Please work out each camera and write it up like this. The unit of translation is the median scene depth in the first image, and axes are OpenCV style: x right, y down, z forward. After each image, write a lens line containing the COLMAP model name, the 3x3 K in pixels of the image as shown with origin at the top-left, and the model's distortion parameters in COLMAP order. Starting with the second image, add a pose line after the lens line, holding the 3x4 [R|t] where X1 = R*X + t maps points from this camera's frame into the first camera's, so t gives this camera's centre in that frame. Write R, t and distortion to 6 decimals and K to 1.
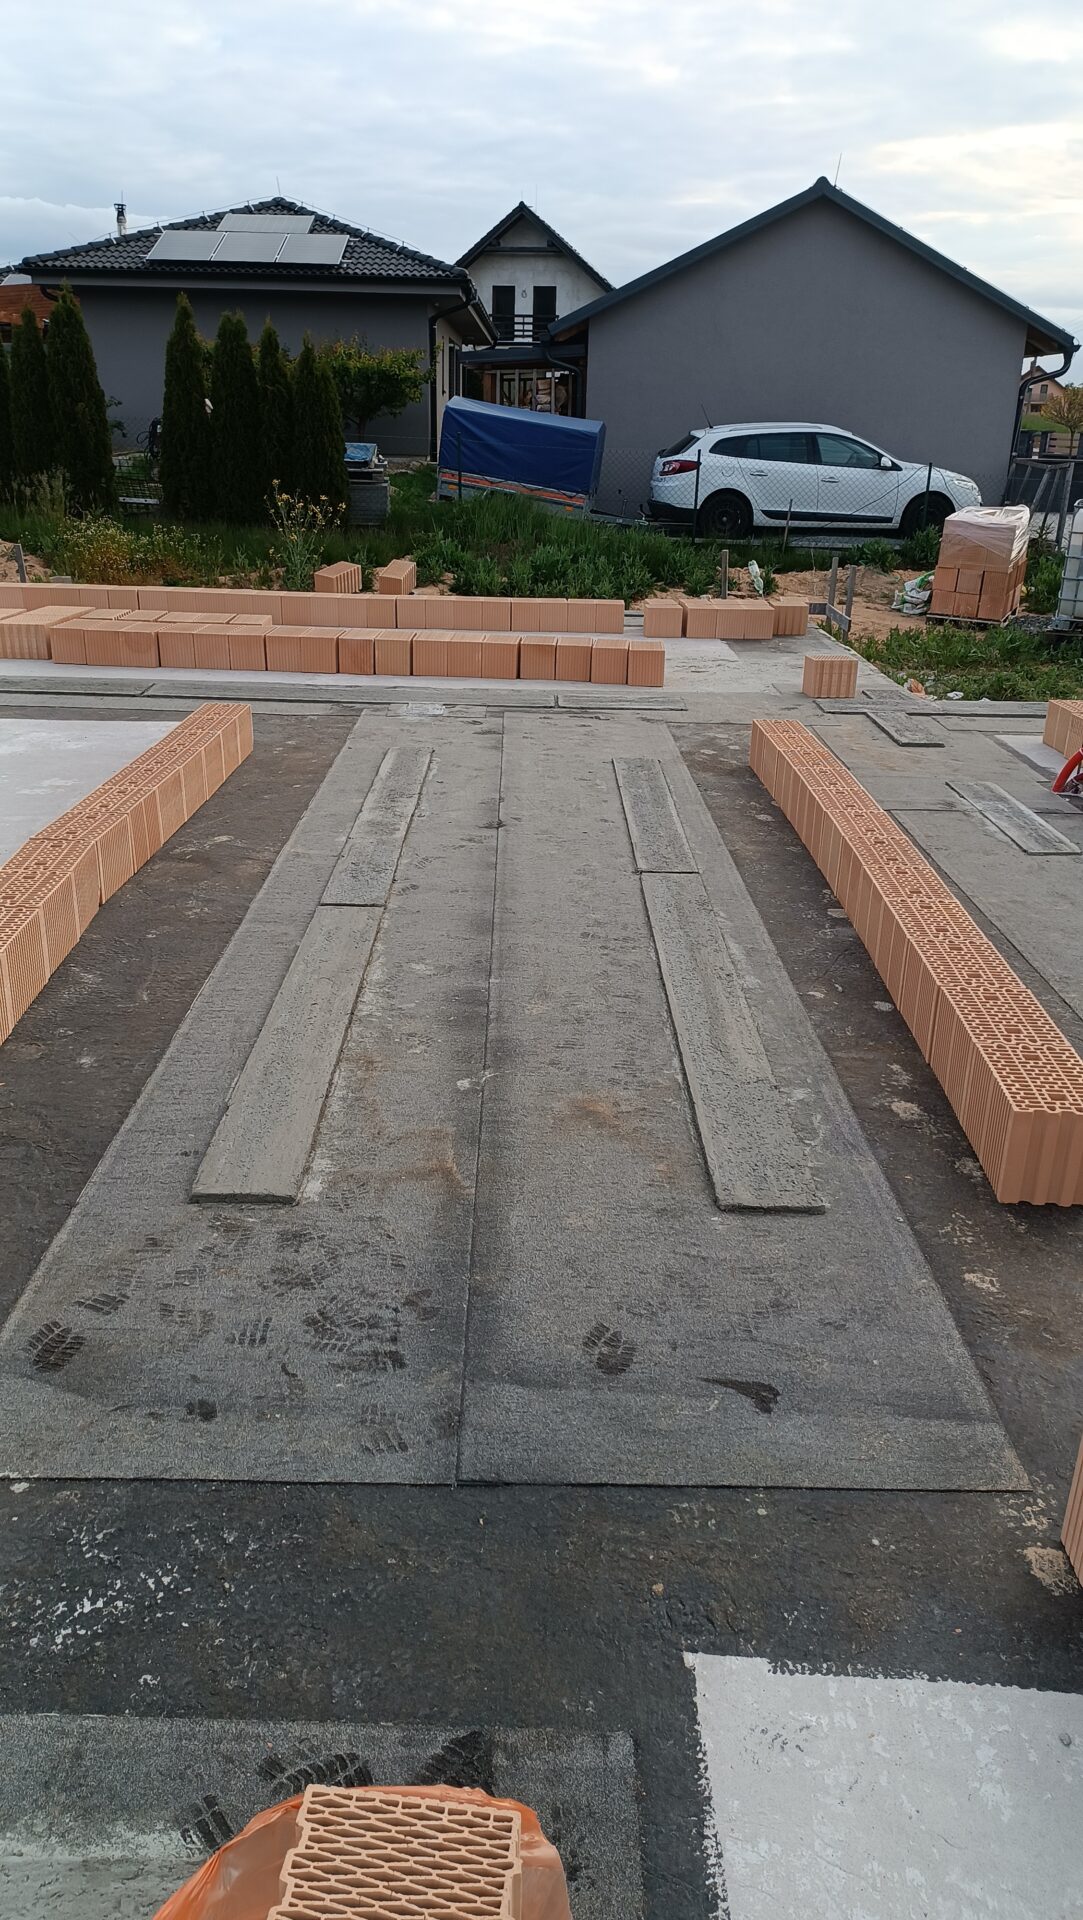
lens RADIAL K [[1360.7, 0, 541.5], [0, 1360.7, 960.0], [0, 0, 1]] dist [0.064032, -0.116456]
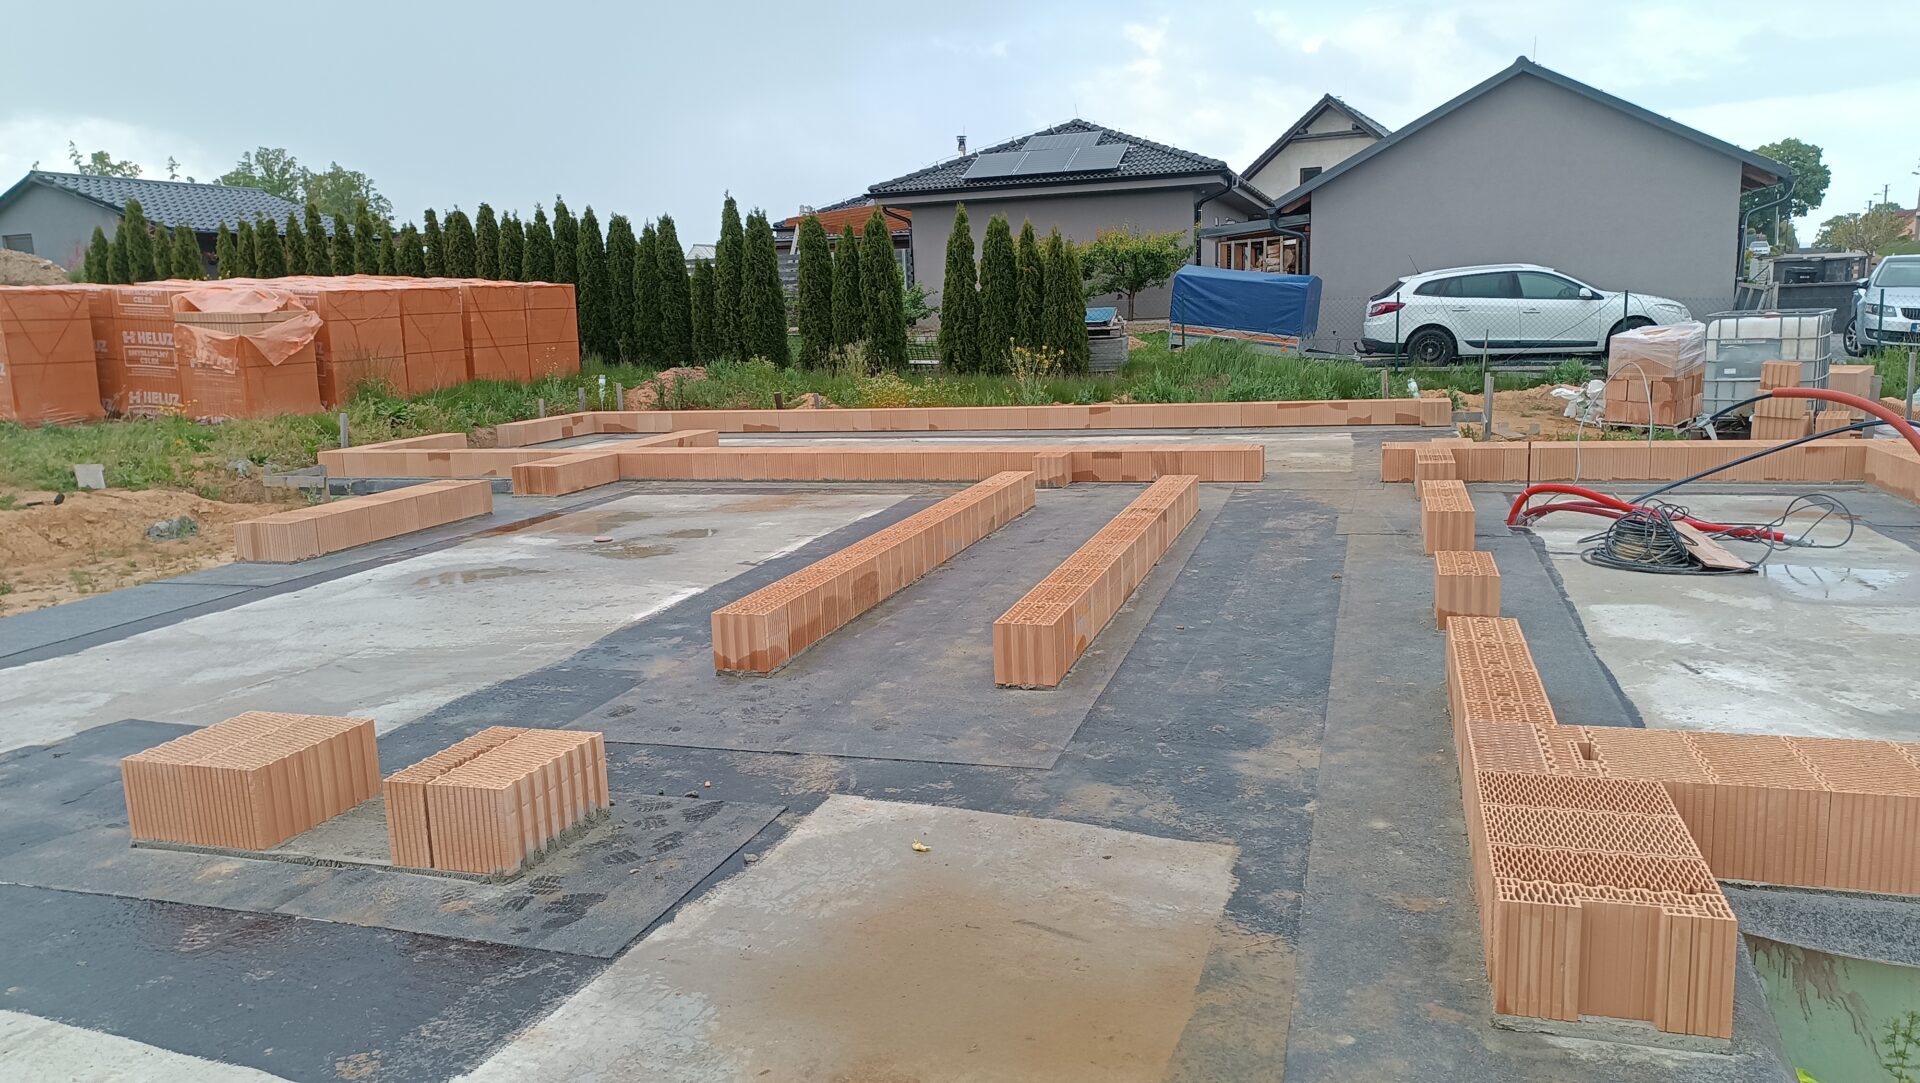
lens RADIAL K [[1353.0, 0, 959.8], [0, 1353.0, 549.4], [0, 0, 1]] dist [0.103097, -0.158034]
pose [[0.952994, -0.006331, -0.302923, 0.106274], [-0.052165, 0.981424, -0.184621, 0.057943], [0.298465, 0.191745, 0.934961, -0.111743]]
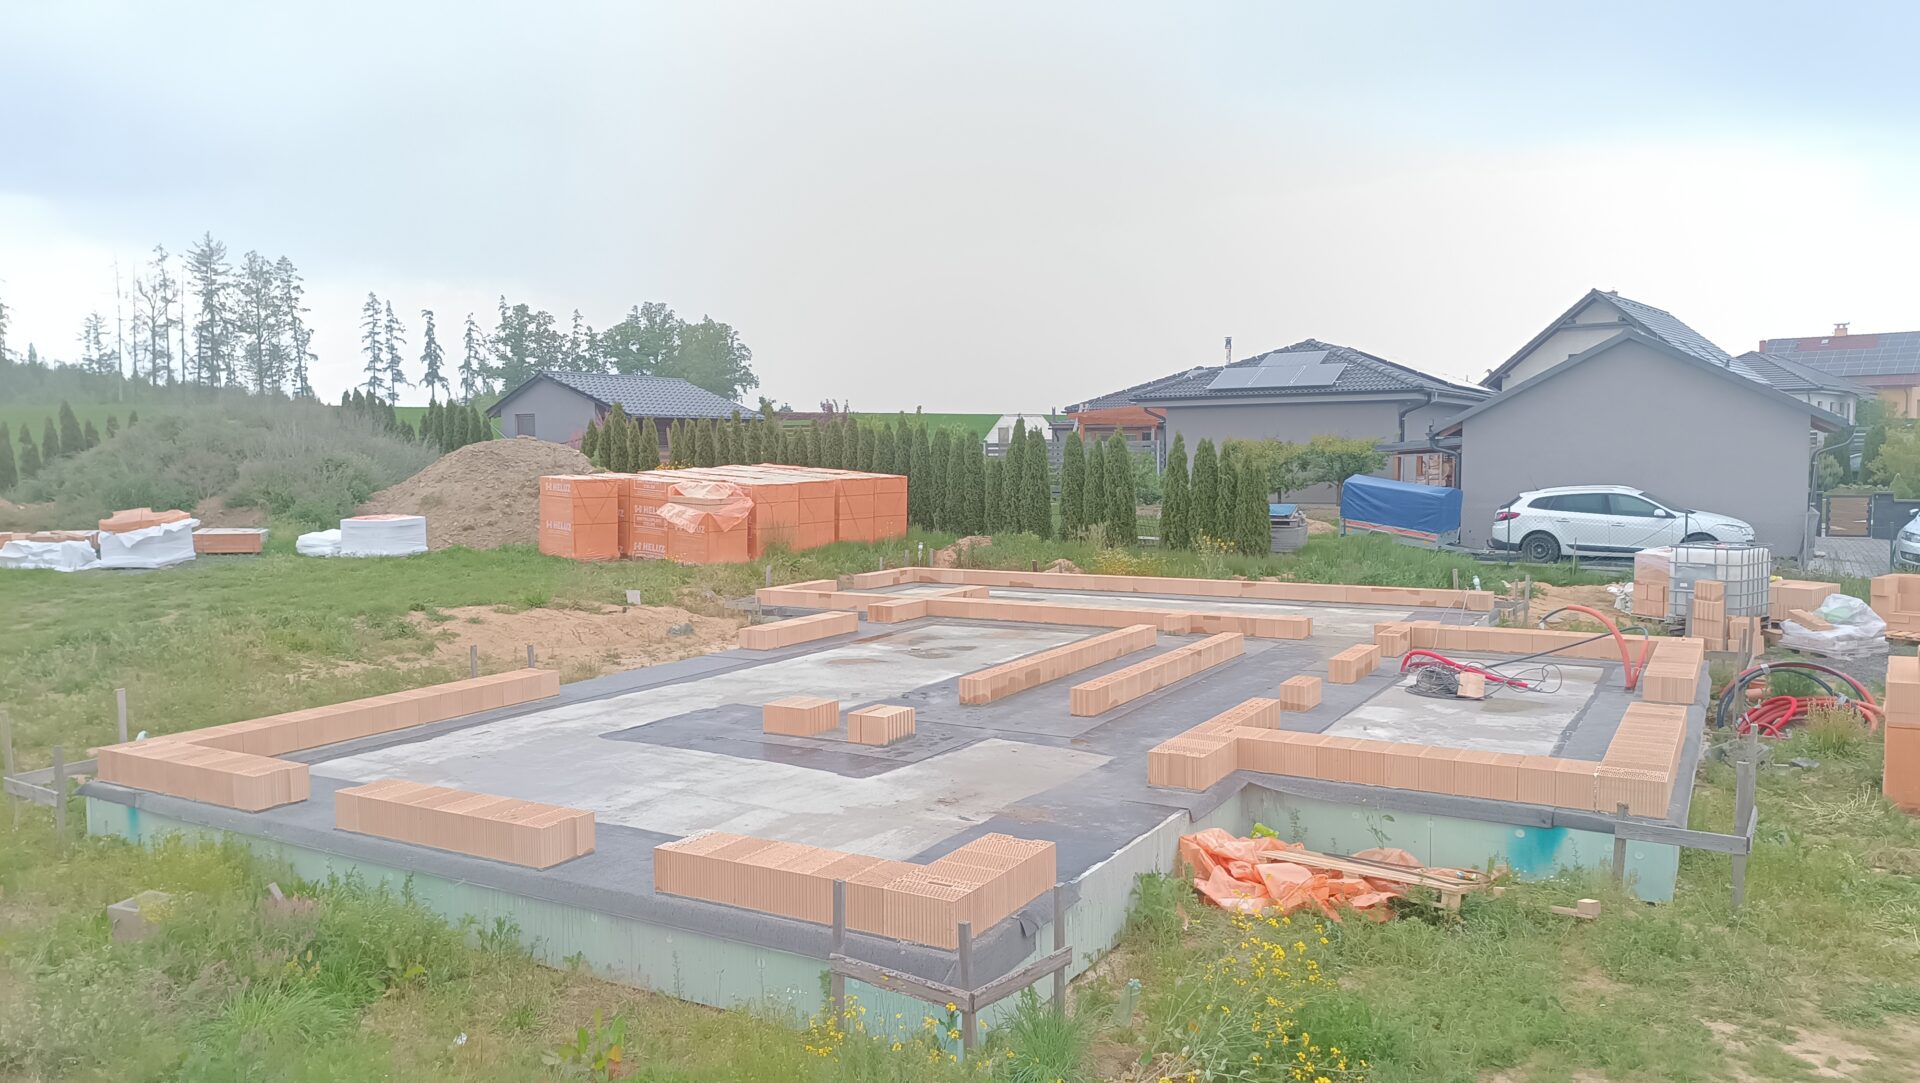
lens RADIAL K [[1353.0, 0, 959.8], [0, 1353.0, 549.4], [0, 0, 1]] dist [0.103097, -0.158034]
pose [[0.863413, 0.005106, -0.504472, 0.334651], [-0.157121, 0.952939, -0.259271, 0.144051], [0.479407, 0.303121, 0.823582, -0.471654]]
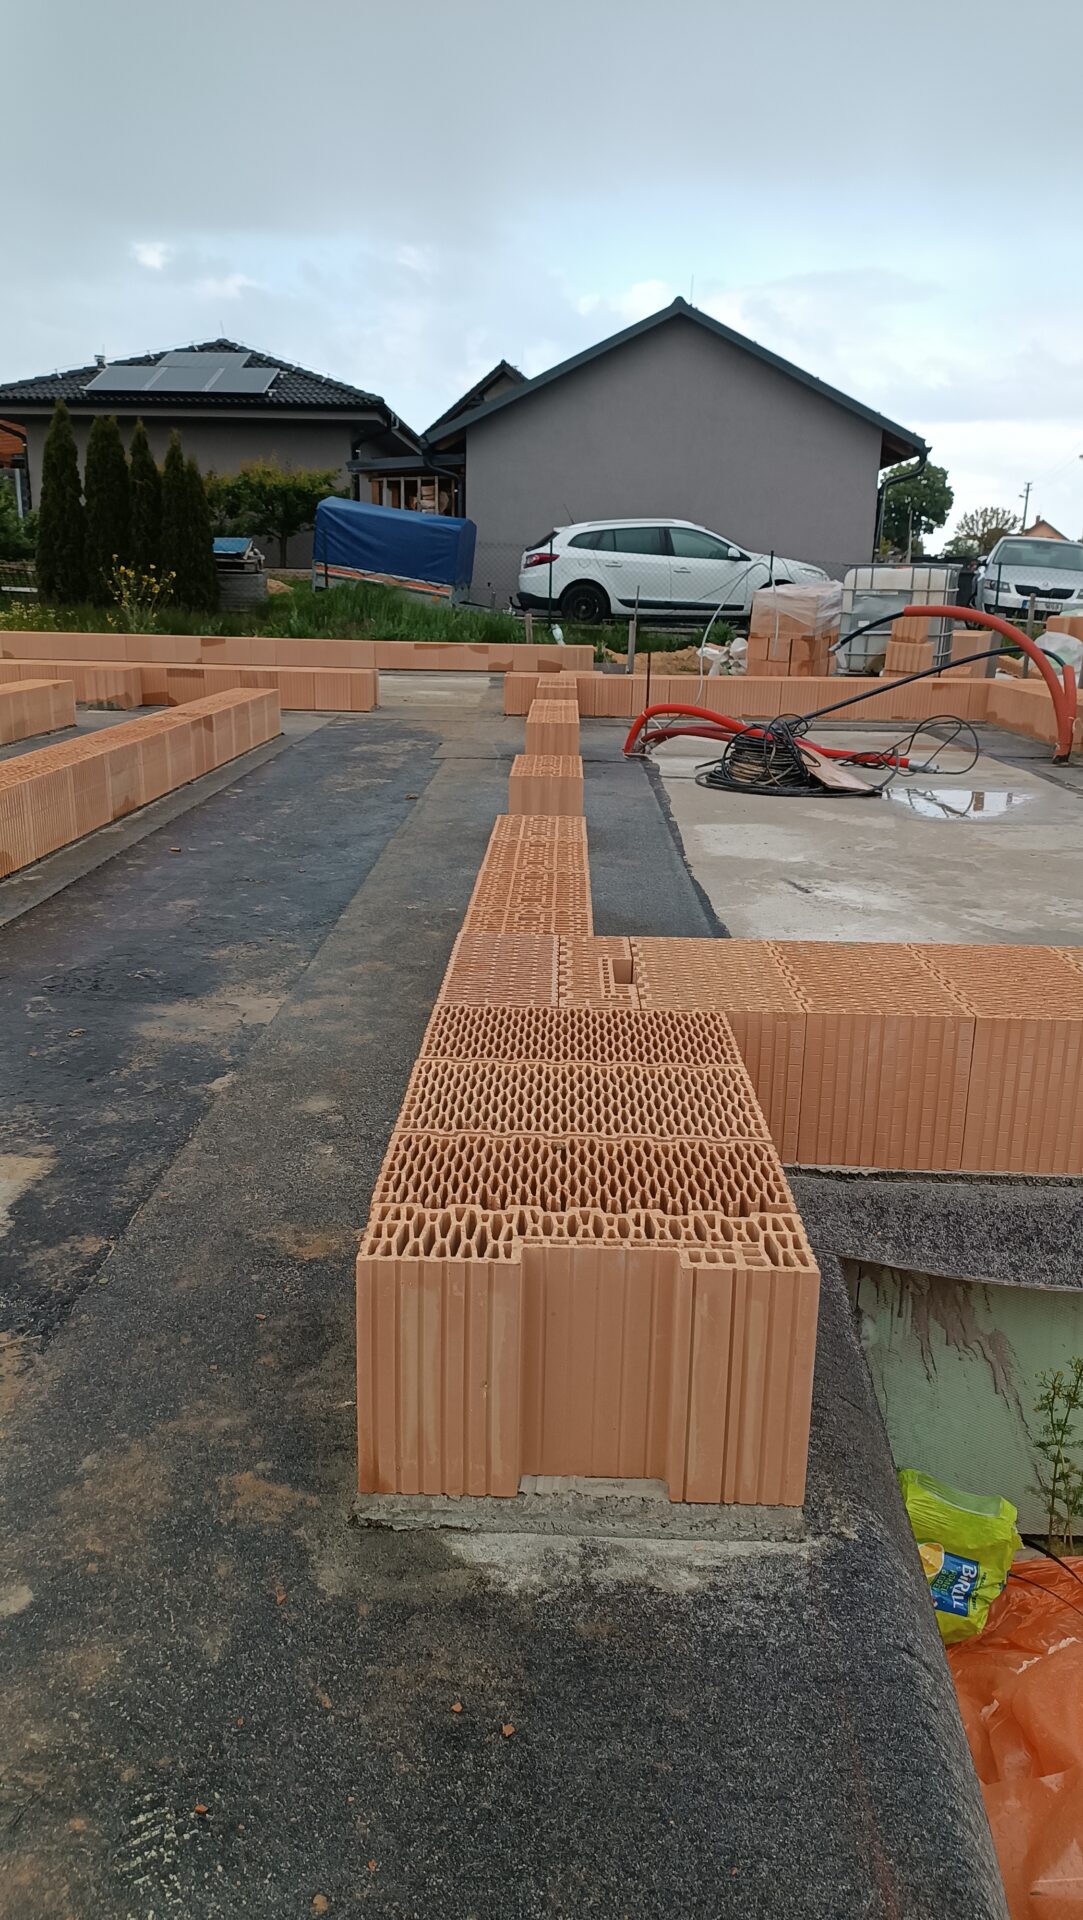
lens RADIAL K [[1349.0, 0, 535.4], [0, 1349.0, 965.4], [0, 0, 1]] dist [0.136008, -0.273909]
pose [[0.999571, 0.002066, -0.029213, 0.128317], [-0.005010, 0.994868, -0.101057, 0.056901], [0.028854, 0.101160, 0.994452, -0.012375]]
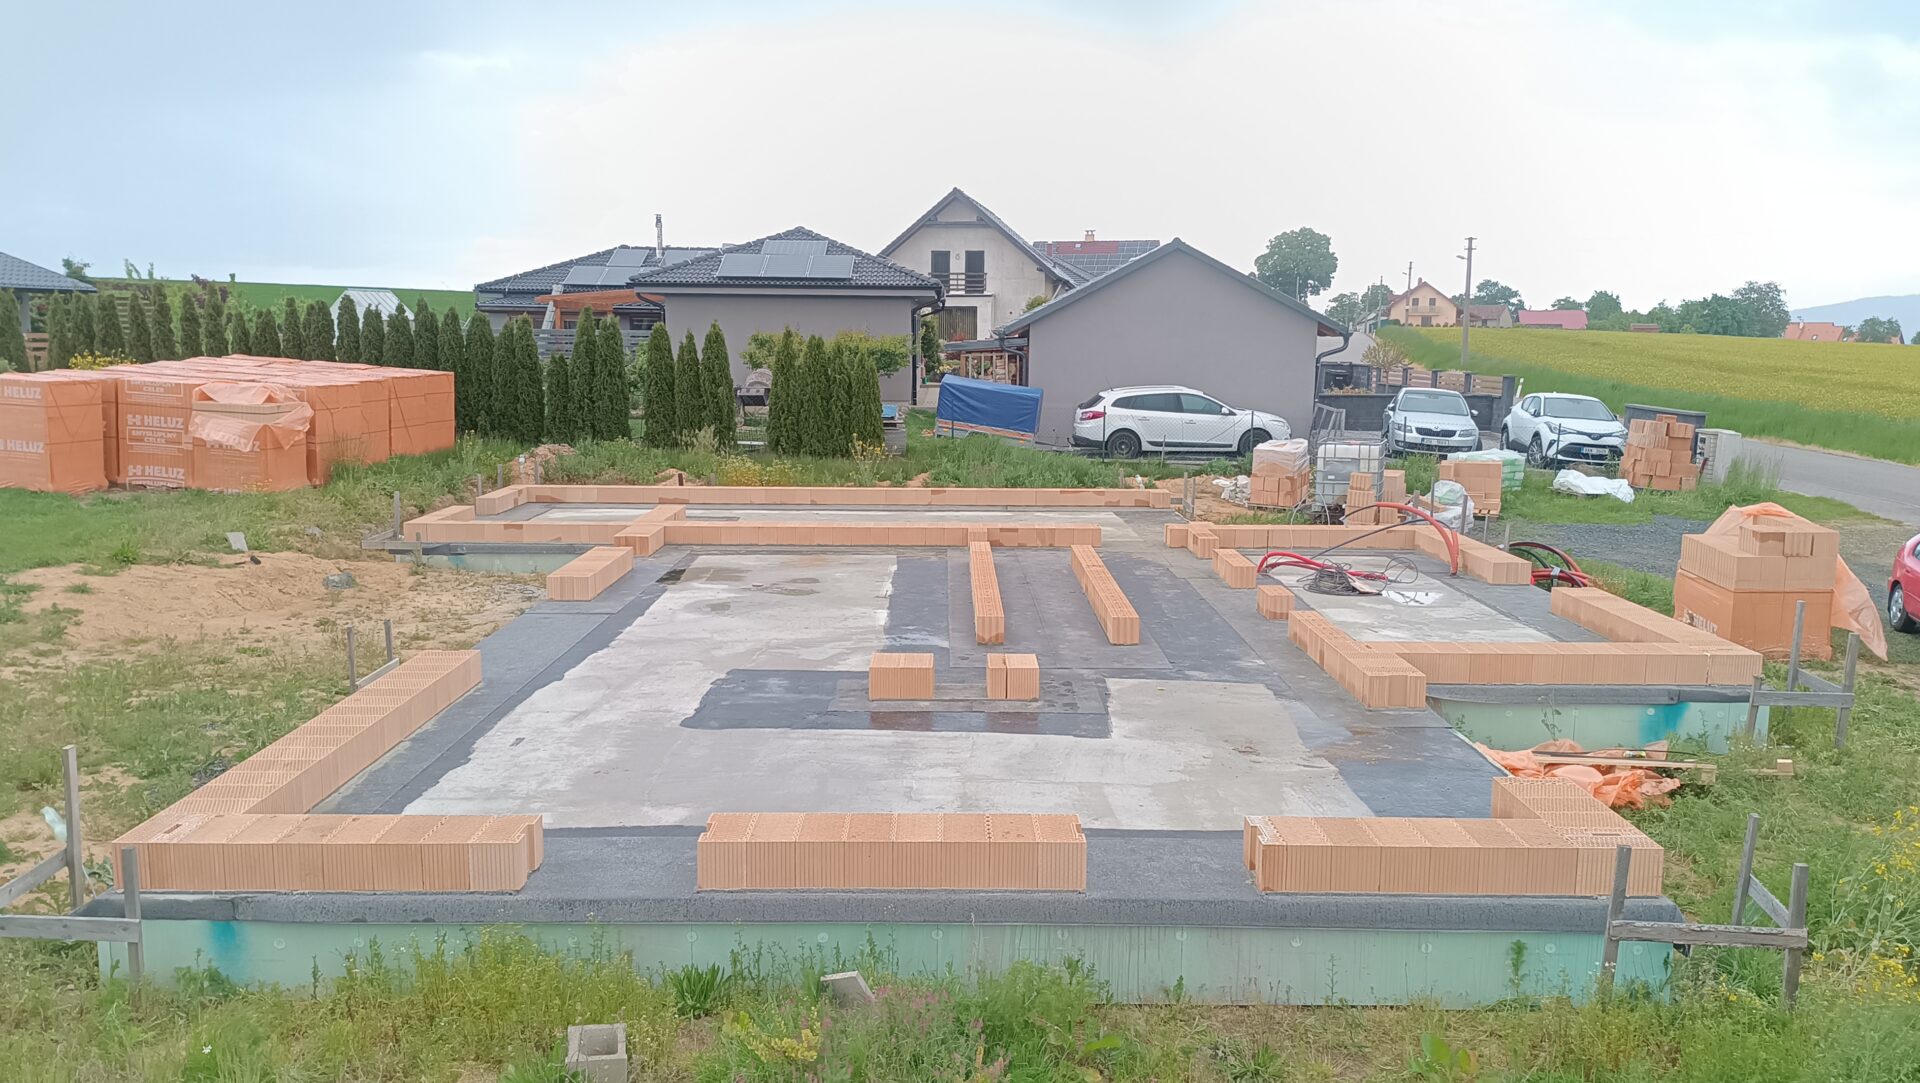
lens RADIAL K [[1428.6, 0, 959.4], [0, 1428.6, 549.8], [0, 0, 1]] dist [0.108026, -0.163753]
pose [[0.999846, -0.017473, 0.001363, -0.054376], [0.017338, 0.974809, -0.222368, 0.144863], [0.002557, 0.222357, 0.974962, -0.542015]]
